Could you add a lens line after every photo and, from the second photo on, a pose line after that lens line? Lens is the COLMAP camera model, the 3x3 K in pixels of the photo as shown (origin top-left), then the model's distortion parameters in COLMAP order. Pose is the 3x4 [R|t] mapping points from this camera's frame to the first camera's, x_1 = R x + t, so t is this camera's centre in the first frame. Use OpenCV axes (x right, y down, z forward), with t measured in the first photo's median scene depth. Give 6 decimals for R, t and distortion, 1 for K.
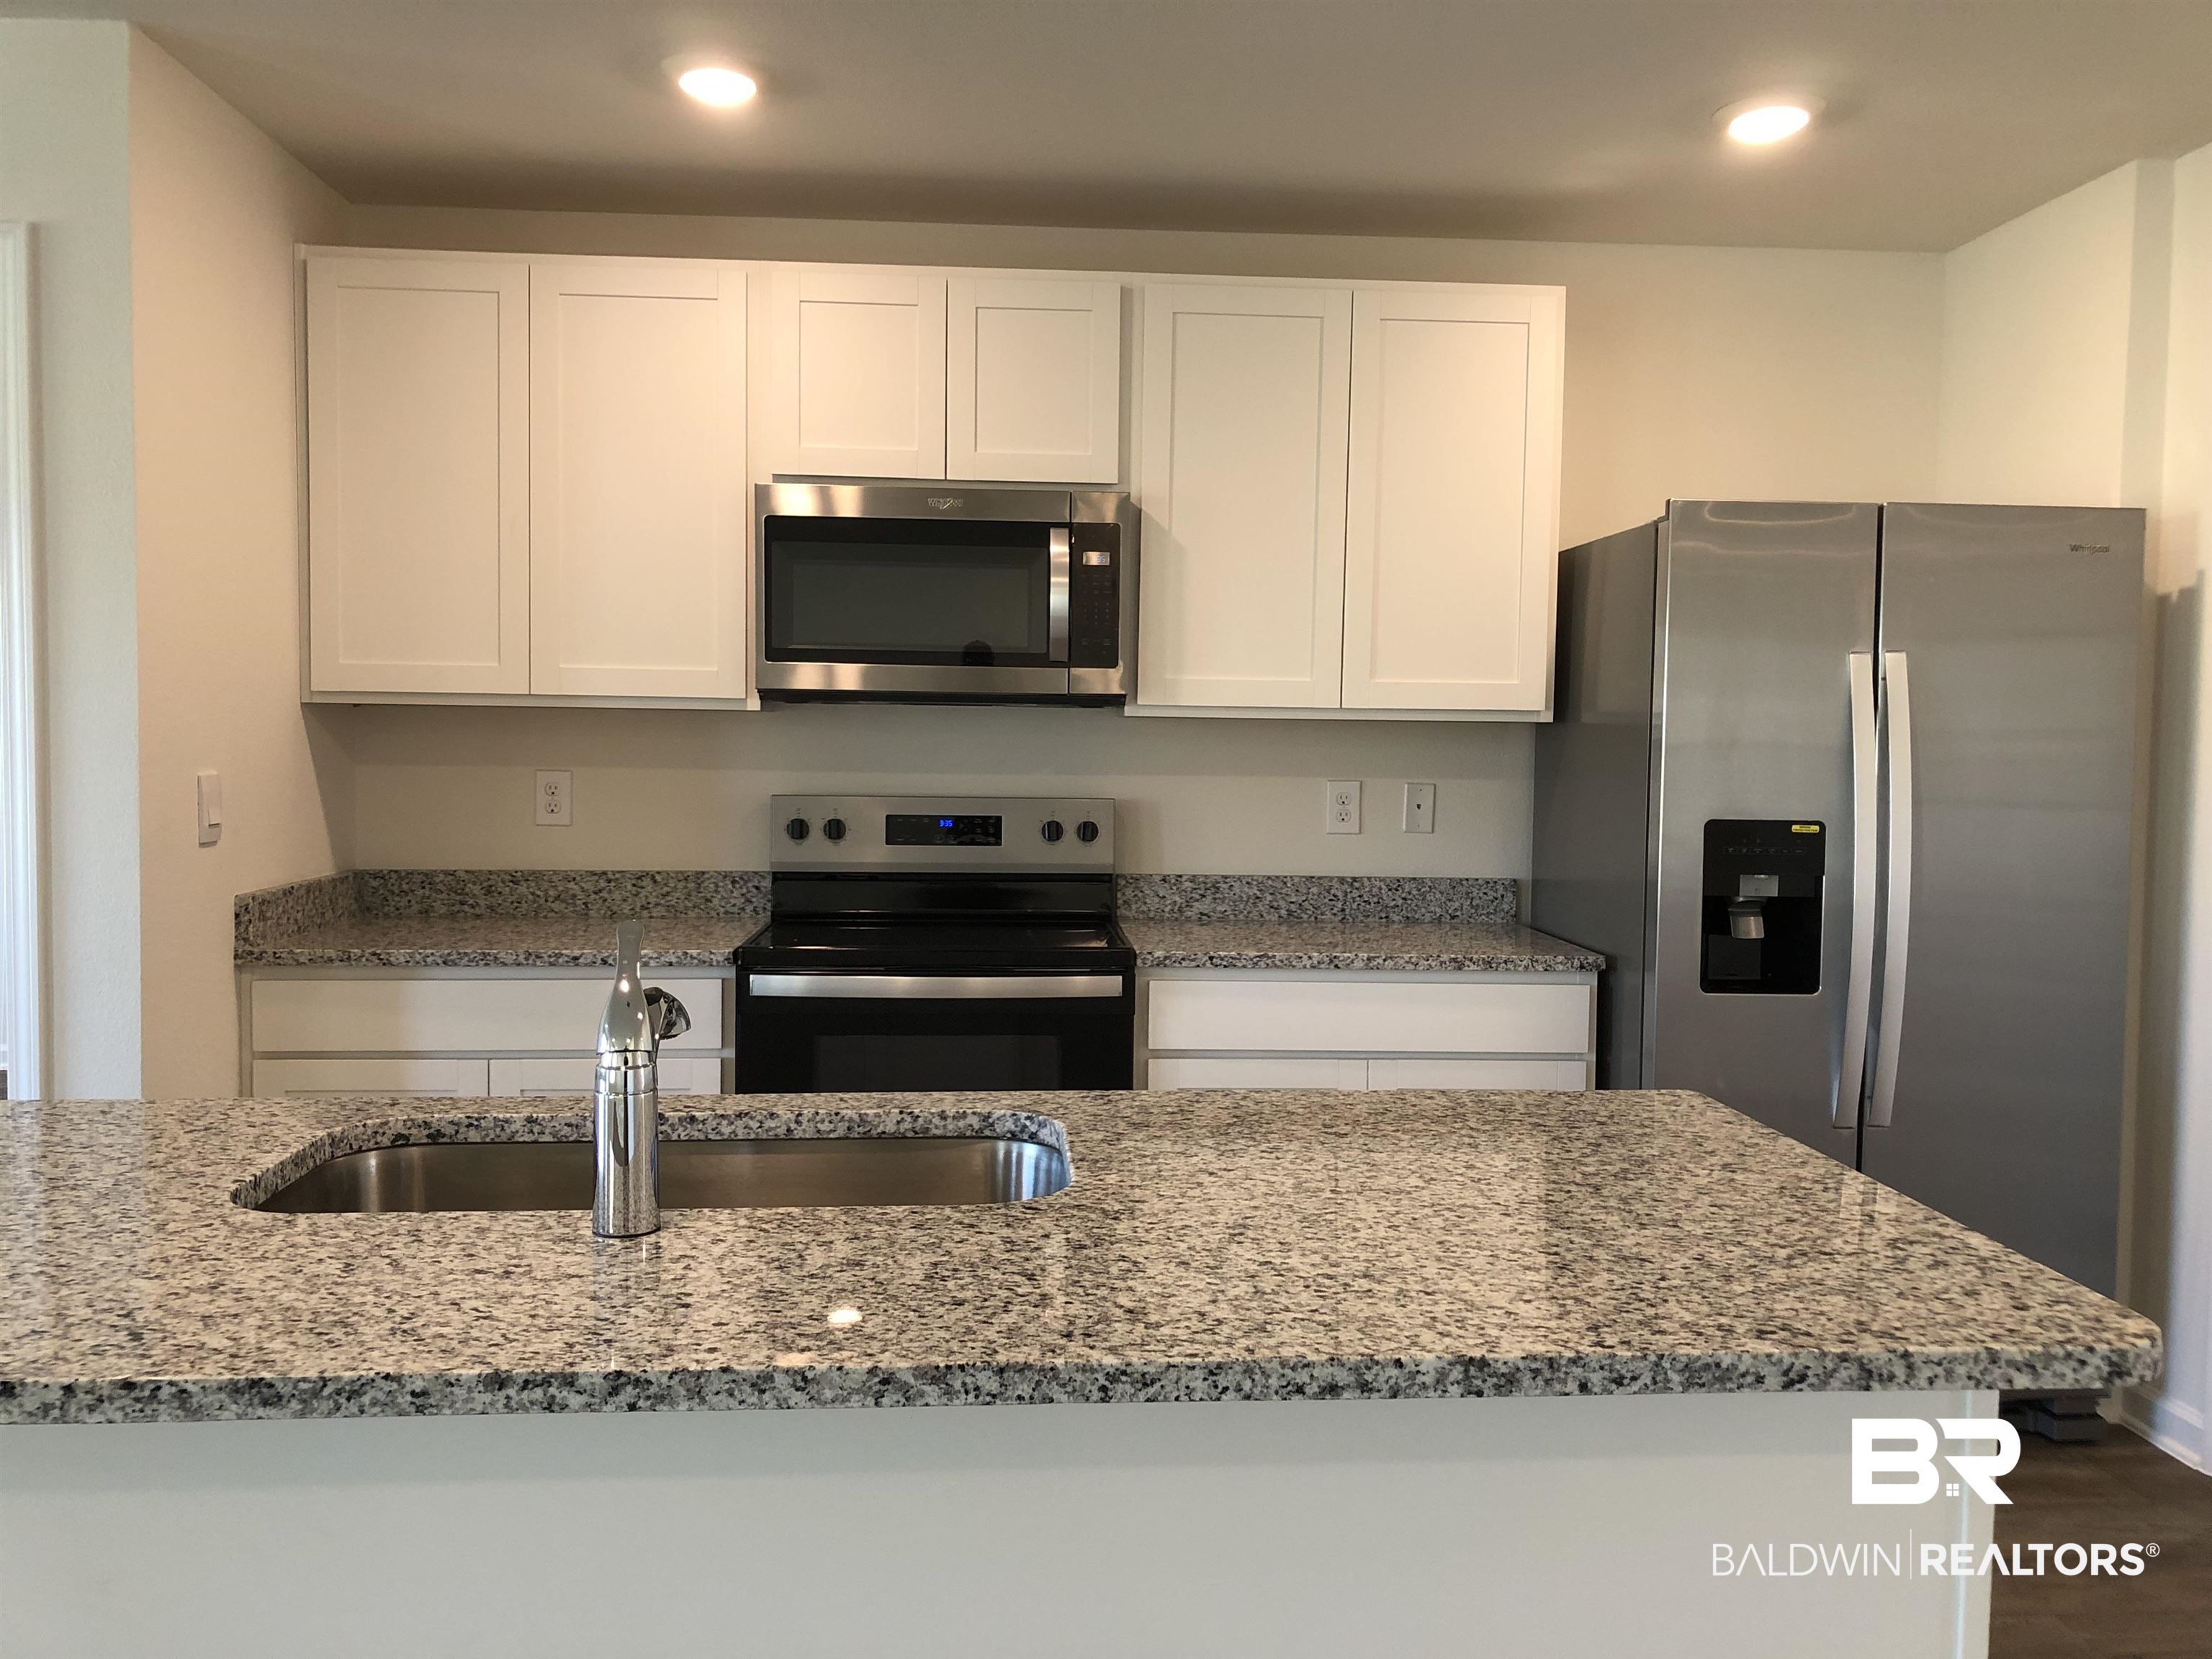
lens RADIAL K [[1827.1, 0, 1121.7], [0, 1827.1, 830.0], [0, 0, 1]] dist [0.041660, -0.065141]
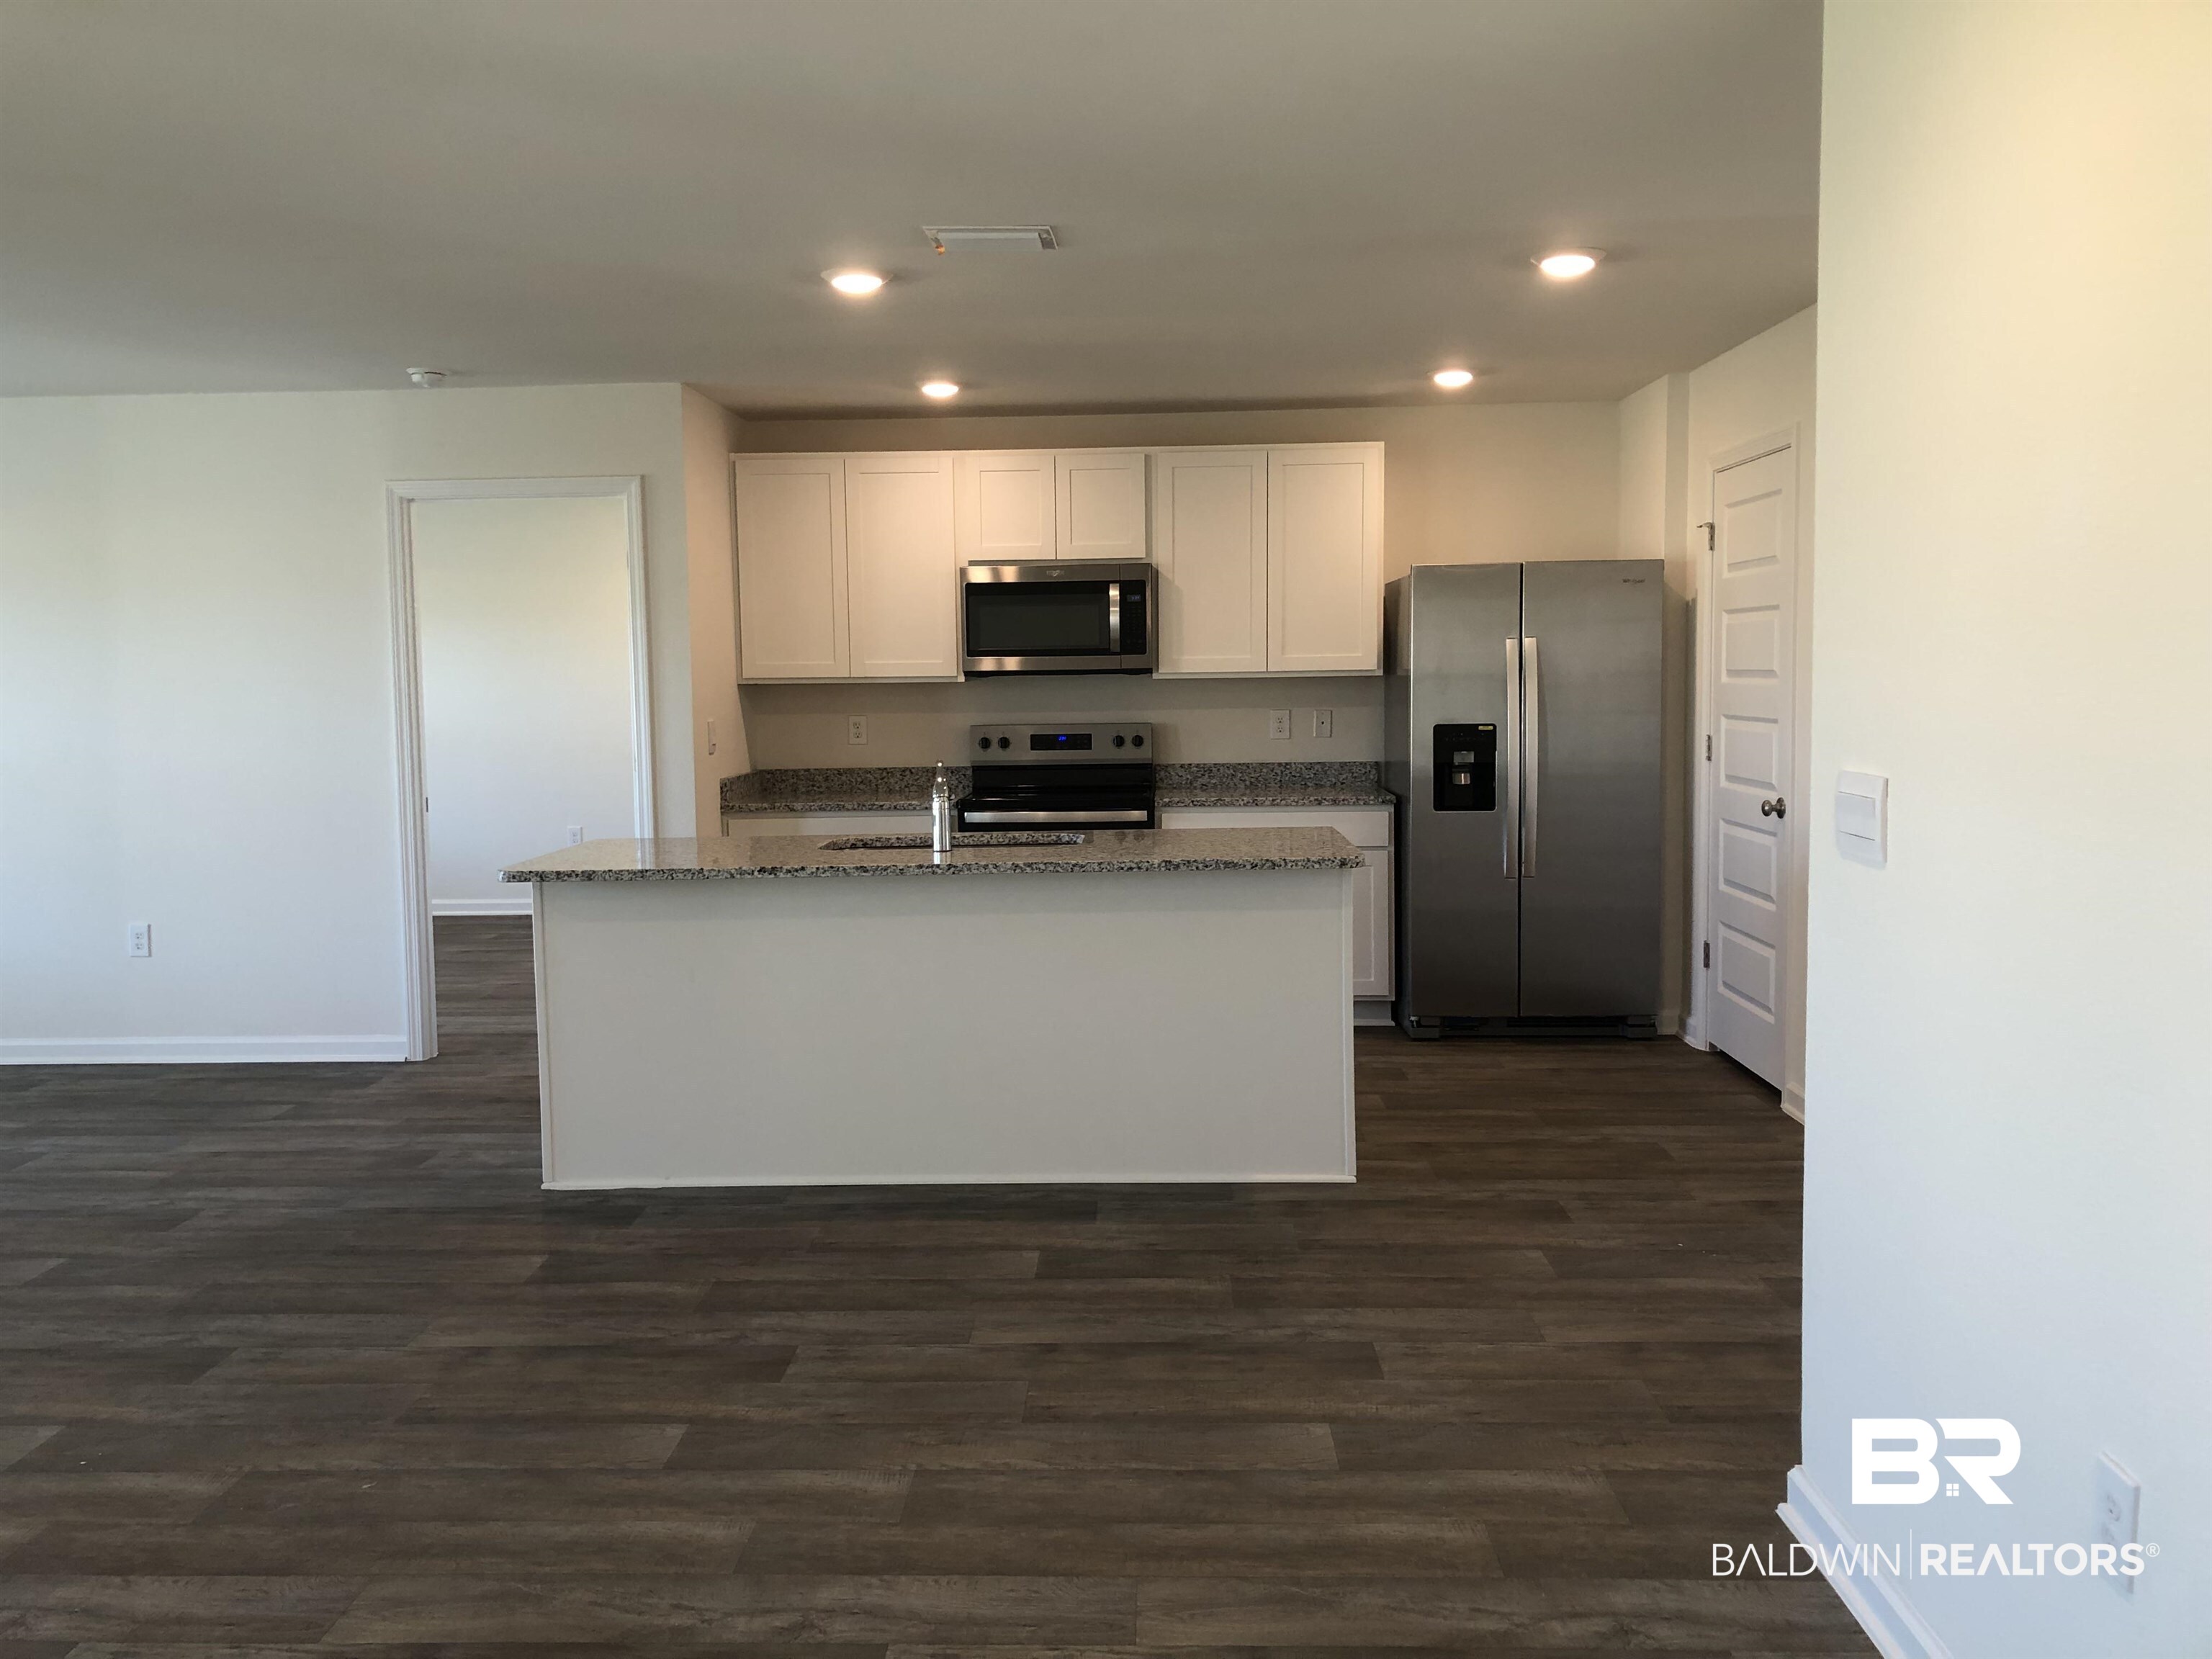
lens RADIAL K [[1827.1, 0, 1092.2], [0, 1827.1, 844.1], [0, 0, 1]] dist [0.041660, -0.065141]
pose [[0.993486, -0.017893, -0.112538, 0.154302], [0.022677, 0.998886, 0.041375, 0.030209], [0.111672, -0.043658, 0.992786, -0.931088]]
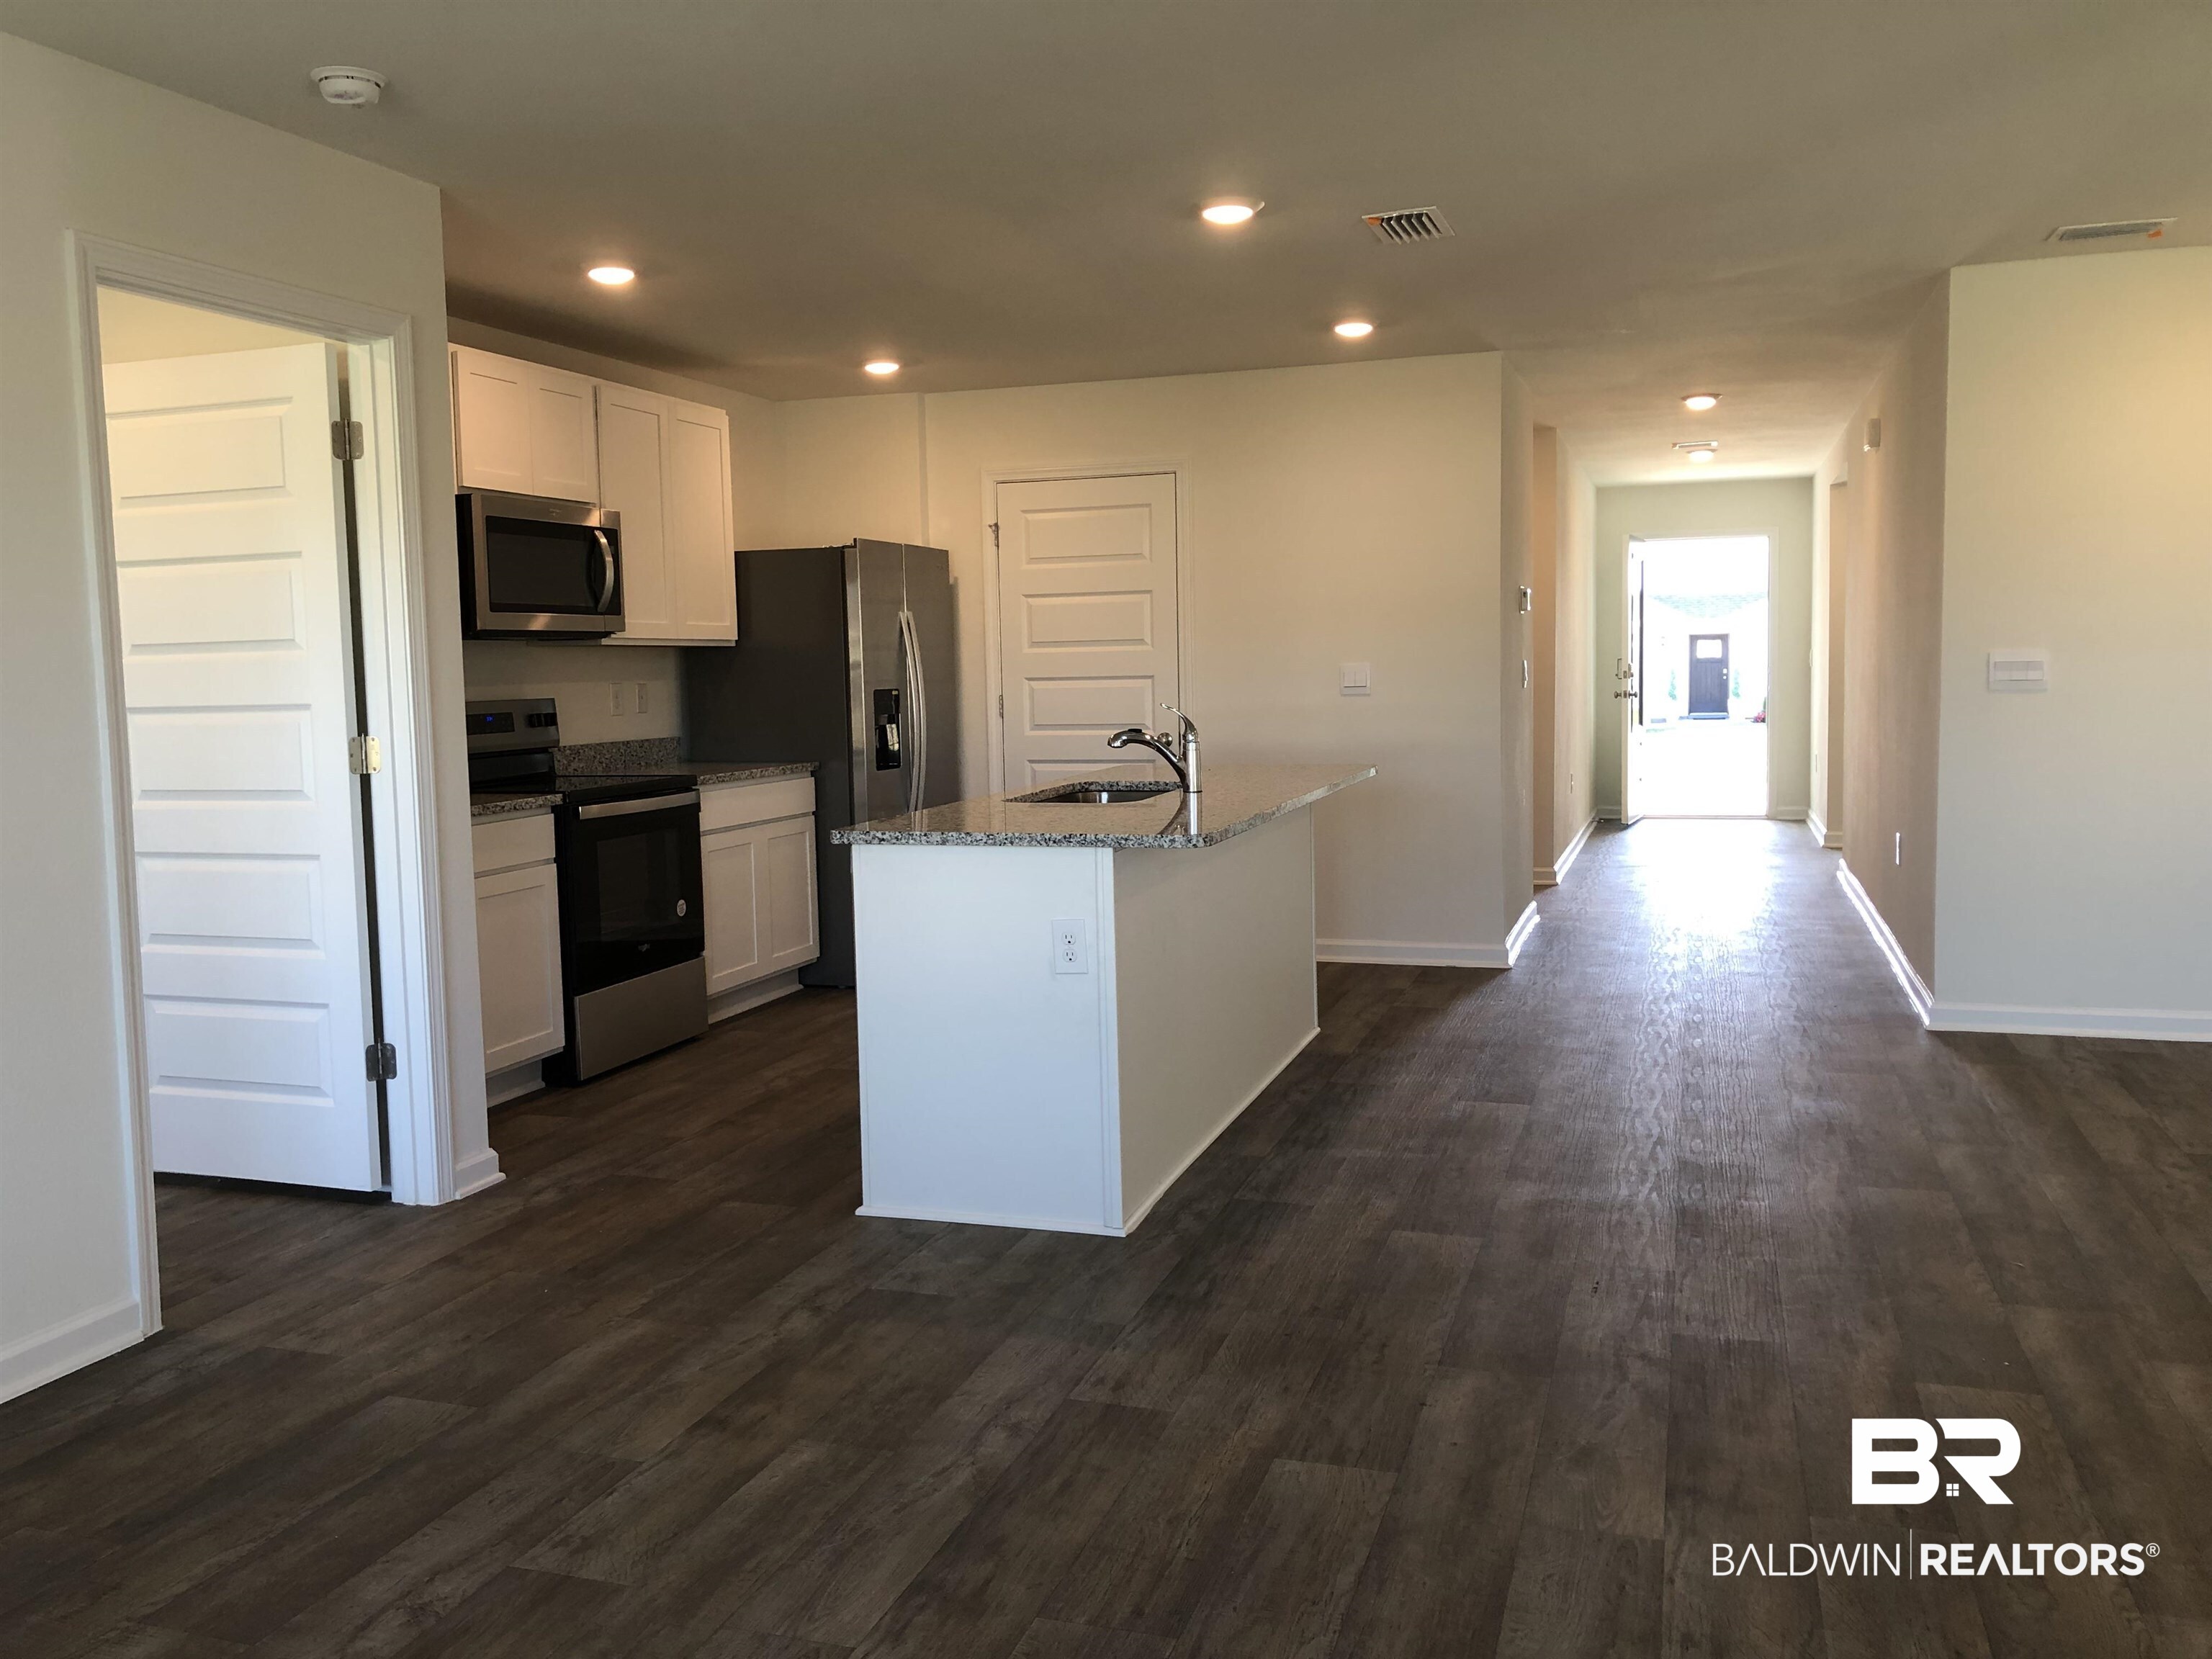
lens RADIAL K [[1827.1, 0, 1102.2], [0, 1827.1, 816.4], [0, 0, 1]] dist [0.041660, -0.065141]
pose [[0.370003, -0.100486, 0.923580, -1.416706], [0.072448, 0.994227, 0.079149, -0.007019], [-0.926201, 0.037626, 0.375147, -0.034675]]
